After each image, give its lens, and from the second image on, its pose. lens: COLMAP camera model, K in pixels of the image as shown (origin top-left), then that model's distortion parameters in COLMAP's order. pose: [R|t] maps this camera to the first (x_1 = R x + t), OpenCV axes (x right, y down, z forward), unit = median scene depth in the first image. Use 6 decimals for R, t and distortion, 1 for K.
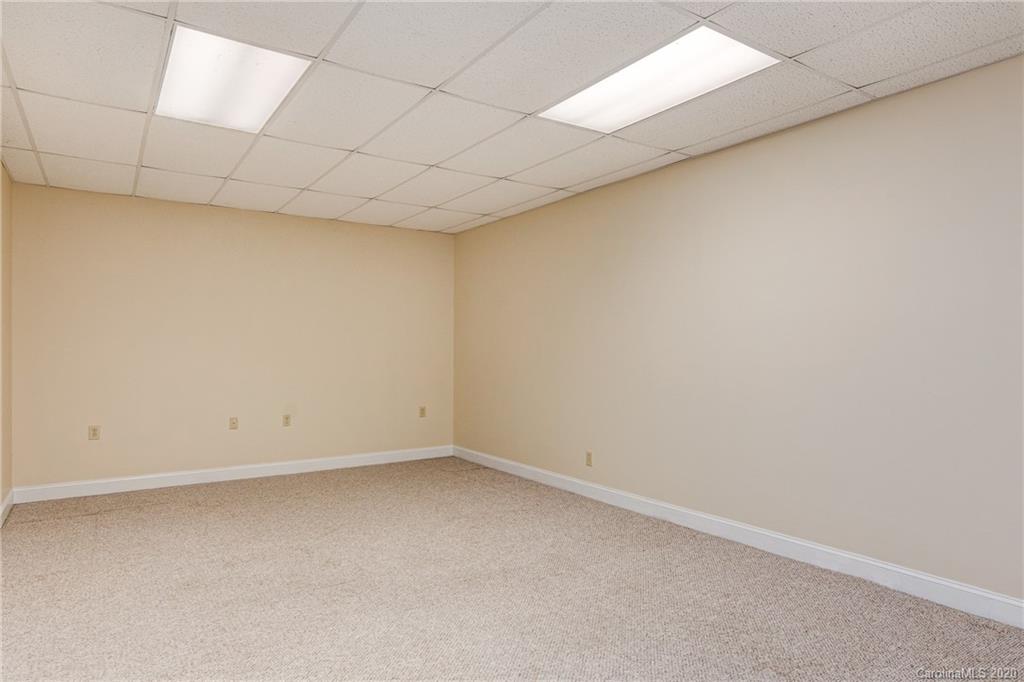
lens RADIAL K [[591.0, 0, 511.2], [0, 591.0, 346.6], [0, 0, 1]] dist [-0.025230, -0.000656]
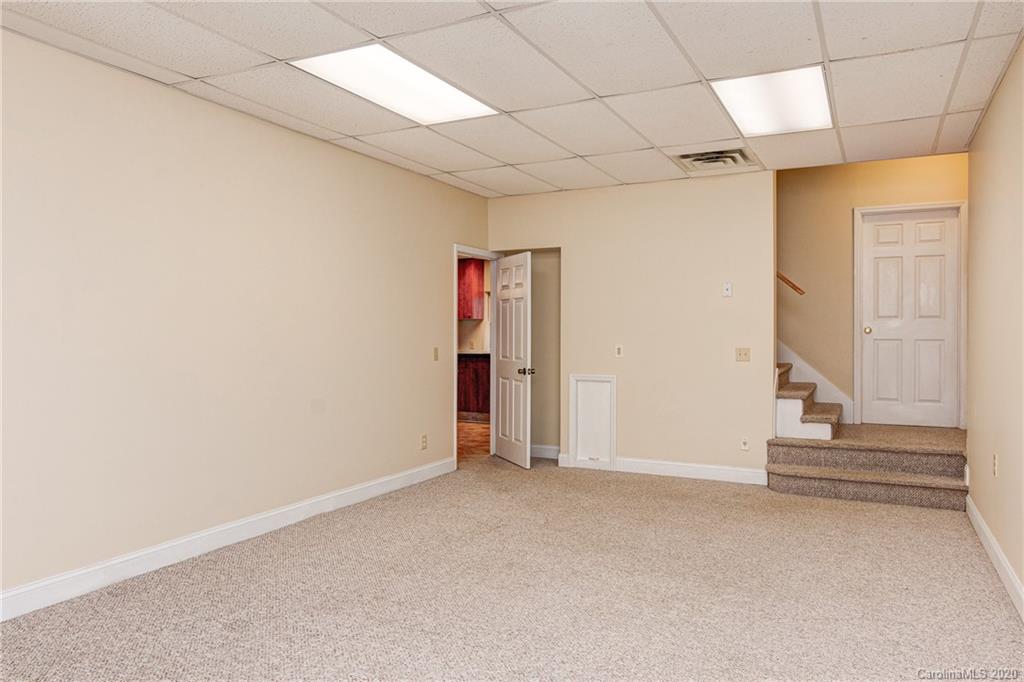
lens RADIAL K [[686.4, 0, 512.3], [0, 686.4, 334.2], [0, 0, 1]] dist [0.006465, 0.001929]
pose [[-0.462608, -0.002800, 0.886559, -0.830885], [-0.001161, 0.999996, 0.002552, 0.002823], [-0.886562, 0.000152, -0.462609, 1.201477]]
